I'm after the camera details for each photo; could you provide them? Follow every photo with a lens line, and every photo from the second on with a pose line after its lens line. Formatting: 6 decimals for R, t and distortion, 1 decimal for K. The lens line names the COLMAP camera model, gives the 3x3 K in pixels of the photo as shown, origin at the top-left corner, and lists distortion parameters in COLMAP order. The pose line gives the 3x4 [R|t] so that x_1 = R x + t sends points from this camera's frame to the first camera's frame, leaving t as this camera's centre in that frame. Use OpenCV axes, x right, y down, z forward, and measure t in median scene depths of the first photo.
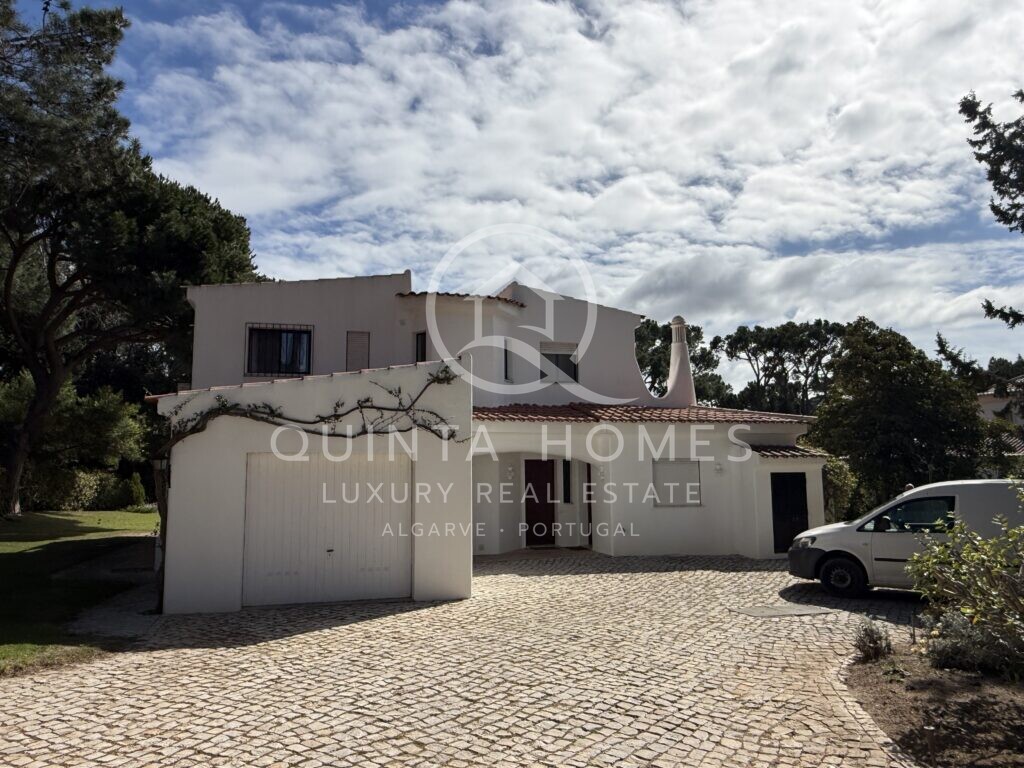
lens RADIAL K [[721.5, 0, 518.5], [0, 721.5, 383.5], [0, 0, 1]] dist [-0.005046, -0.007513]
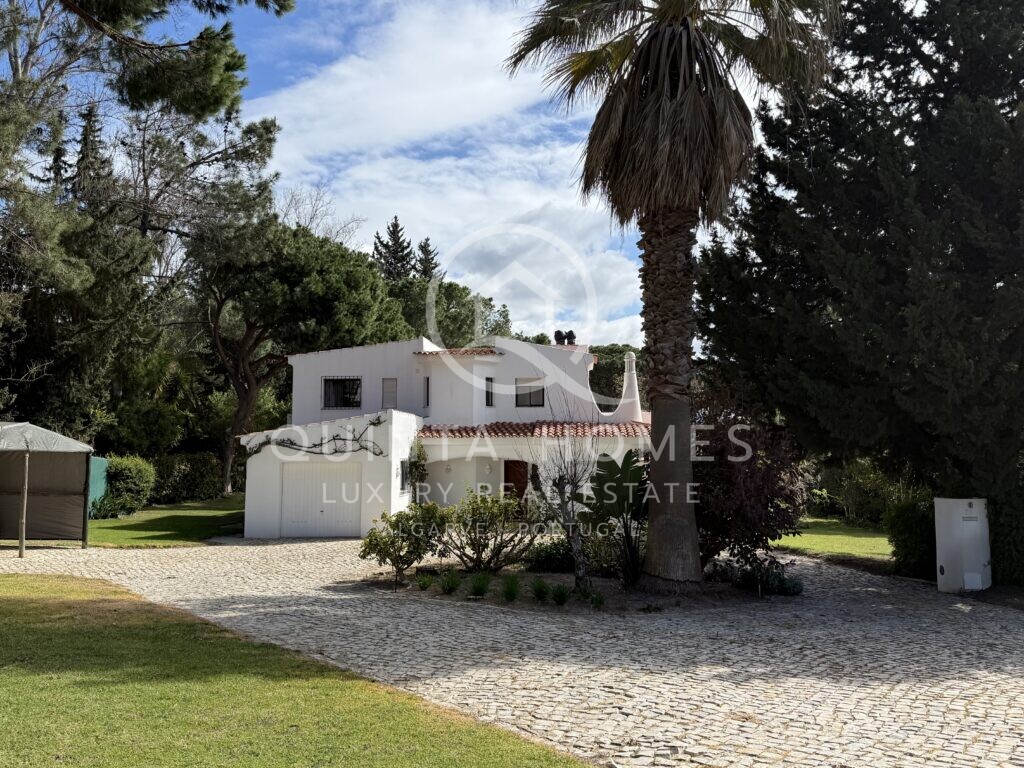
lens RADIAL K [[888.1, 0, 516.9], [0, 888.1, 381.0], [0, 0, 1]] dist [0.143966, -0.026271]
pose [[0.939850, -0.020364, -0.340981, 0.654470], [0.033749, 0.998873, 0.033368, -0.114908], [0.339917, -0.042869, 0.939478, -0.675716]]
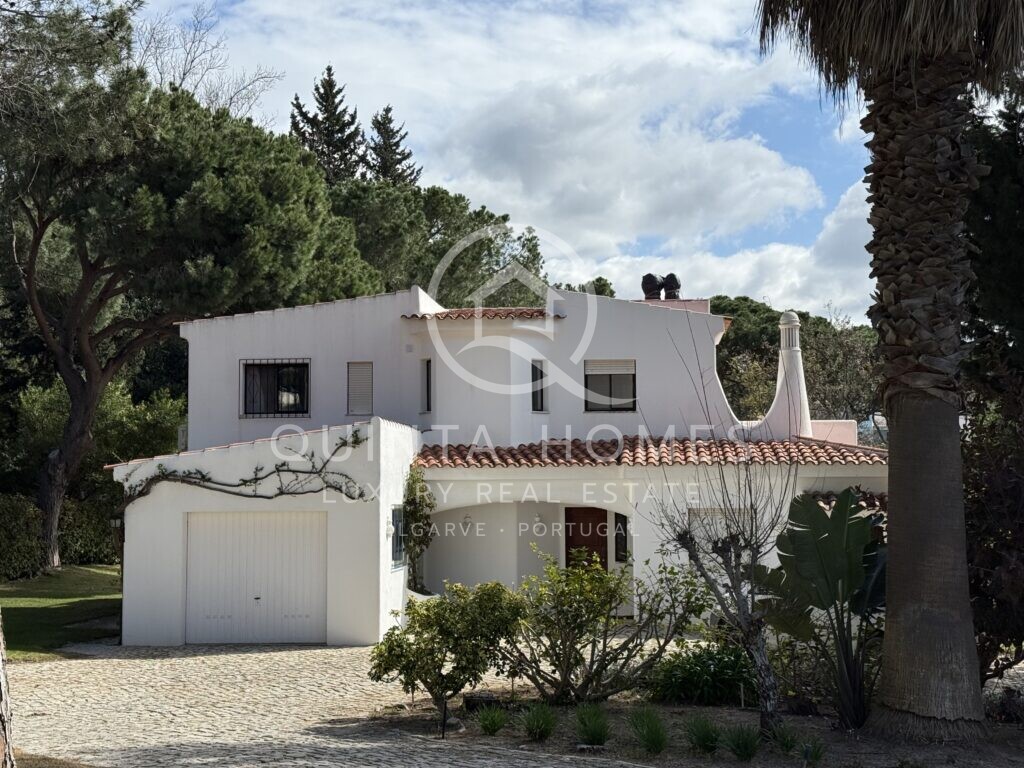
lens RADIAL K [[1612.7, 0, 507.5], [0, 1612.7, 378.5], [0, 0, 1]] dist [0.137065, 0.000000]
pose [[0.935465, -0.021855, -0.352742, 0.599074], [0.039197, 0.998344, 0.042095, -0.120629], [0.351238, -0.053205, 0.934773, -0.724206]]
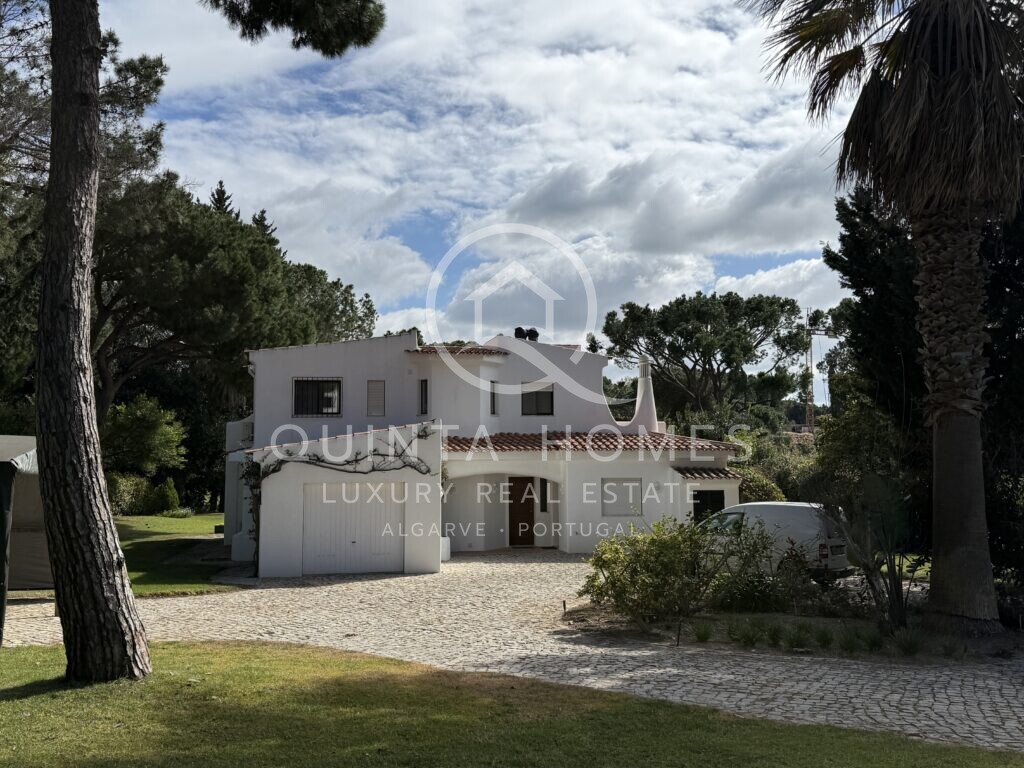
lens RADIAL K [[975.9, 0, 532.3], [0, 975.9, 378.1], [0, 0, 1]] dist [0.070358, 0.000000]
pose [[0.996064, -0.004866, -0.088506, 0.202501], [0.008036, 0.999338, 0.035496, -0.128817], [0.088274, -0.036067, 0.995443, -0.692002]]
